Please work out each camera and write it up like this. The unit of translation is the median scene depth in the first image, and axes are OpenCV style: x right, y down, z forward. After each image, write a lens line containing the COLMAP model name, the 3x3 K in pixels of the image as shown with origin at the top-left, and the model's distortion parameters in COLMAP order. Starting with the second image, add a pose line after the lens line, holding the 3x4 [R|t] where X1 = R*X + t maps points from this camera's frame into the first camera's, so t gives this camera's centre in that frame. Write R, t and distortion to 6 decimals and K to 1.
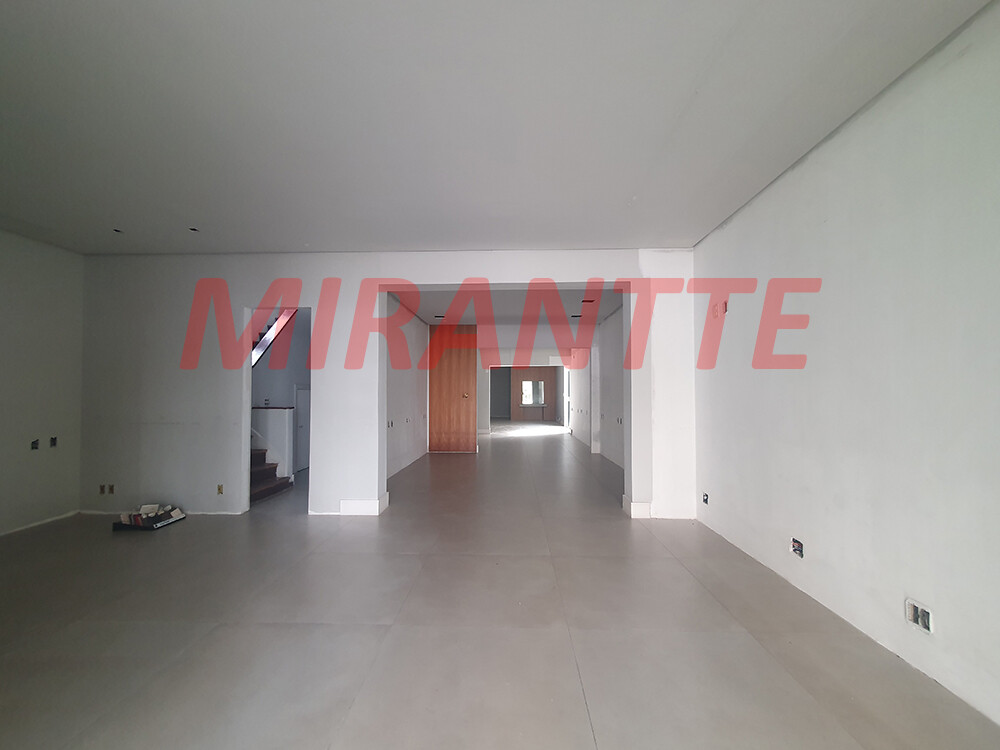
lens RADIAL K [[397.6, 0, 503.3], [0, 397.6, 382.2], [0, 0, 1]] dist [0.005659, -0.000190]
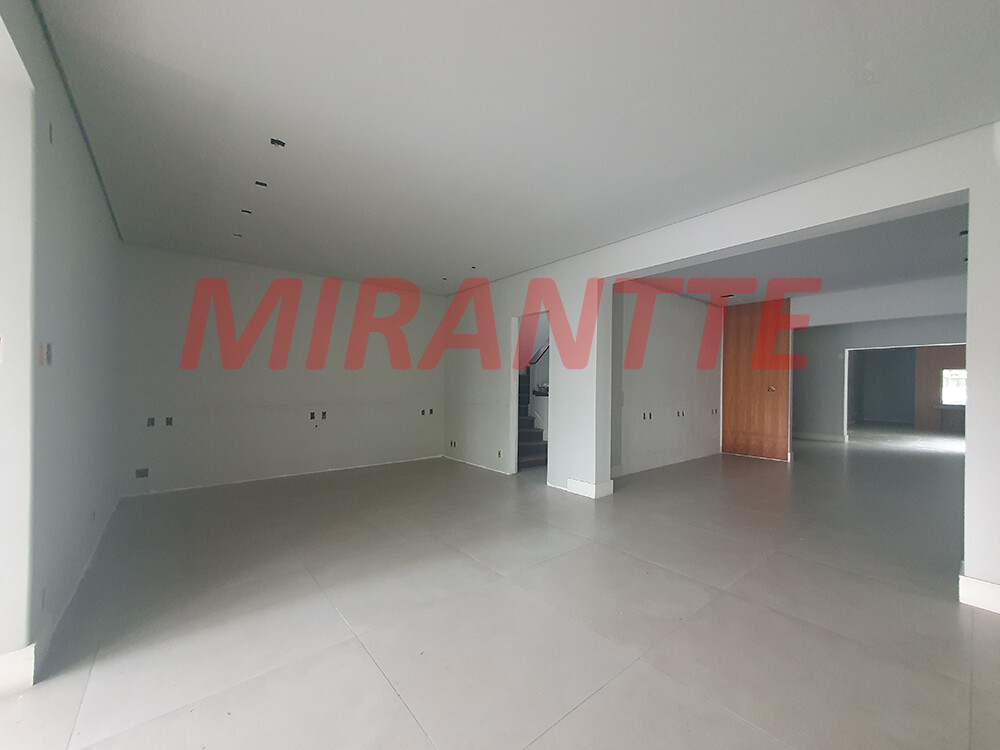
lens RADIAL K [[397.6, 0, 504.2], [0, 397.6, 378.9], [0, 0, 1]] dist [0.005659, -0.000190]
pose [[0.656568, -0.006654, -0.754238, 0.279581], [0.011342, 0.999935, 0.001052, 0.011165], [0.754182, -0.009246, 0.656600, 0.111065]]
